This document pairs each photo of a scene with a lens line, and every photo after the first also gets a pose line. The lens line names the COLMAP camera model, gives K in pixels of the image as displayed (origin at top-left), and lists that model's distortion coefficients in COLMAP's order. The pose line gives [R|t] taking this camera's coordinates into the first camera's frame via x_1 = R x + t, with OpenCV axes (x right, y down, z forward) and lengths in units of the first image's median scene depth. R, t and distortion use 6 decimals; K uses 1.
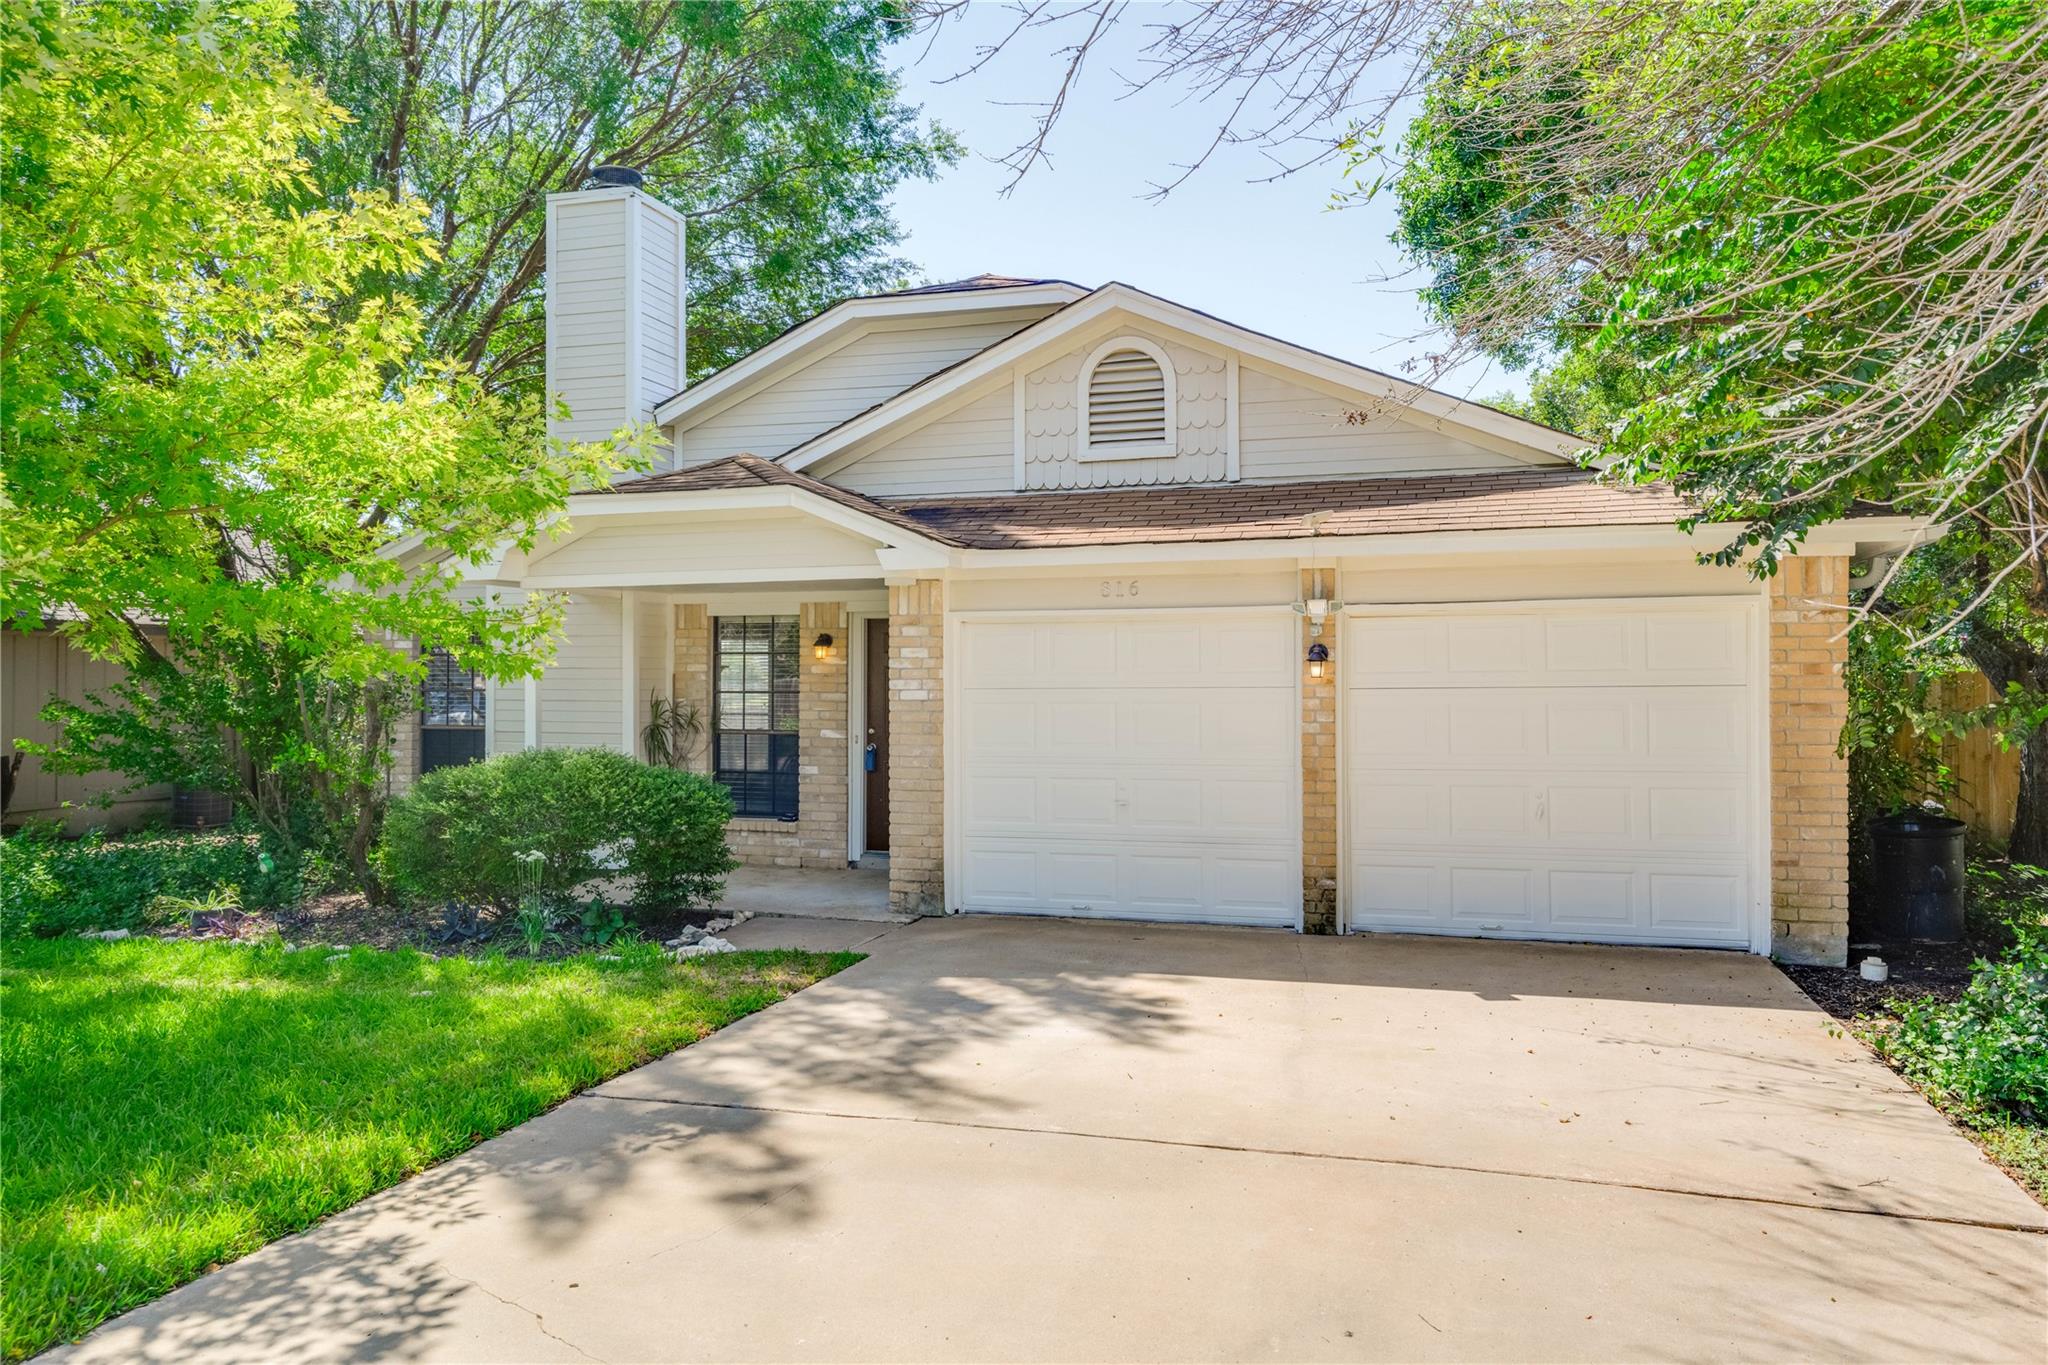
lens RADIAL K [[1489.5, 0, 1052.2], [0, 1489.5, 664.9], [0, 0, 1]] dist [0.015468, 0.001954]
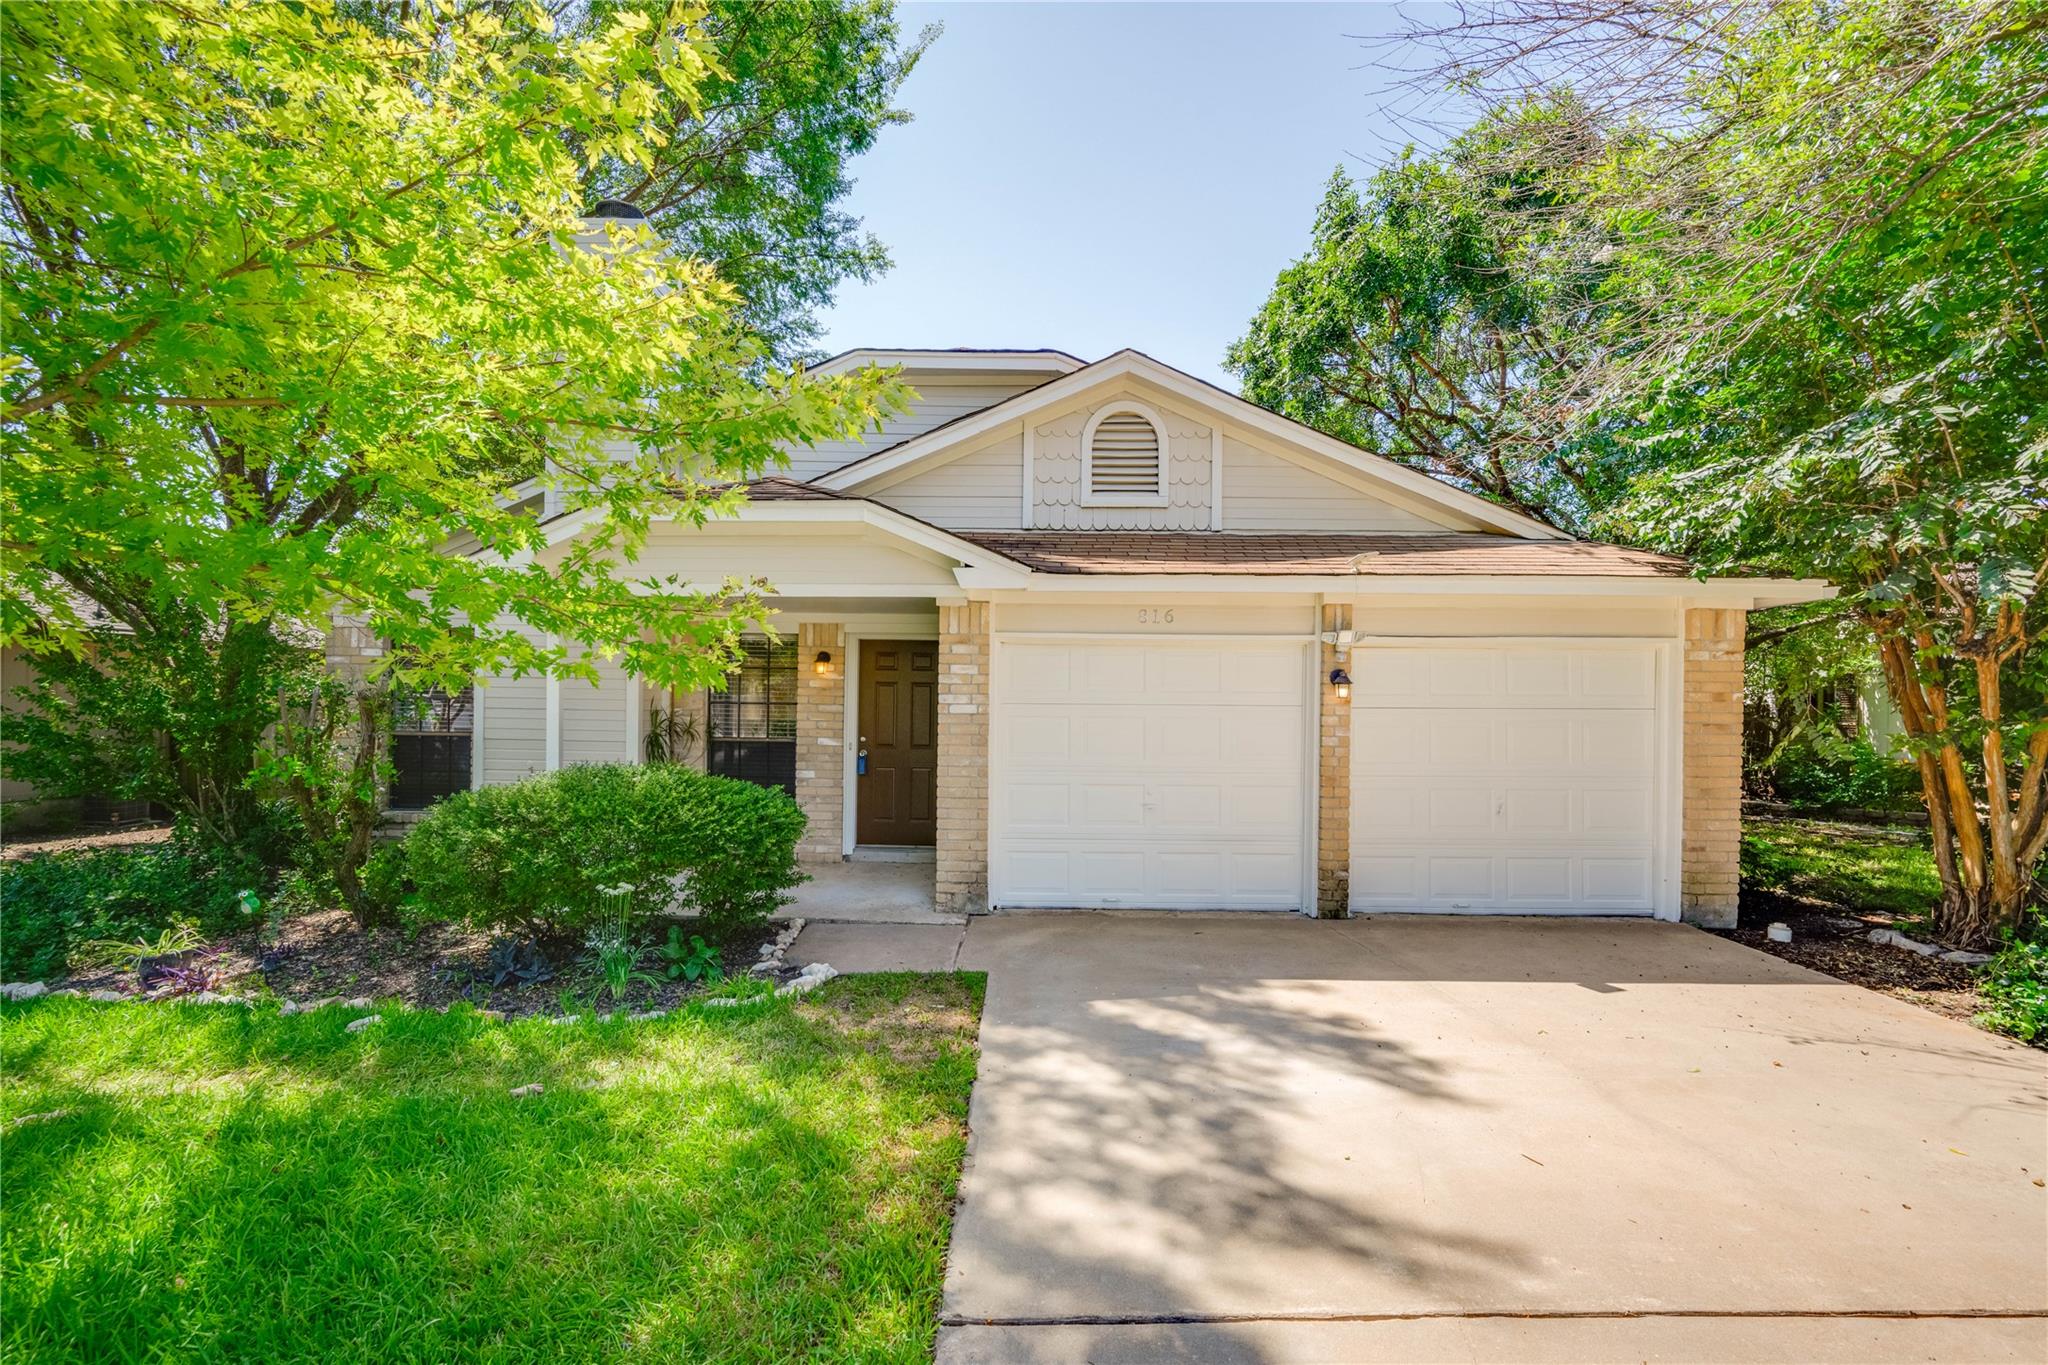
lens RADIAL K [[875.6, 0, 996.9], [0, 875.6, 697.7], [0, 0, 1]] dist [-0.008809, 0.000123]
pose [[0.957700, 0.012188, 0.287510, -0.253965], [-0.016669, 0.999775, 0.013140, 0.003248], [-0.287285, -0.017377, 0.957688, 0.397547]]
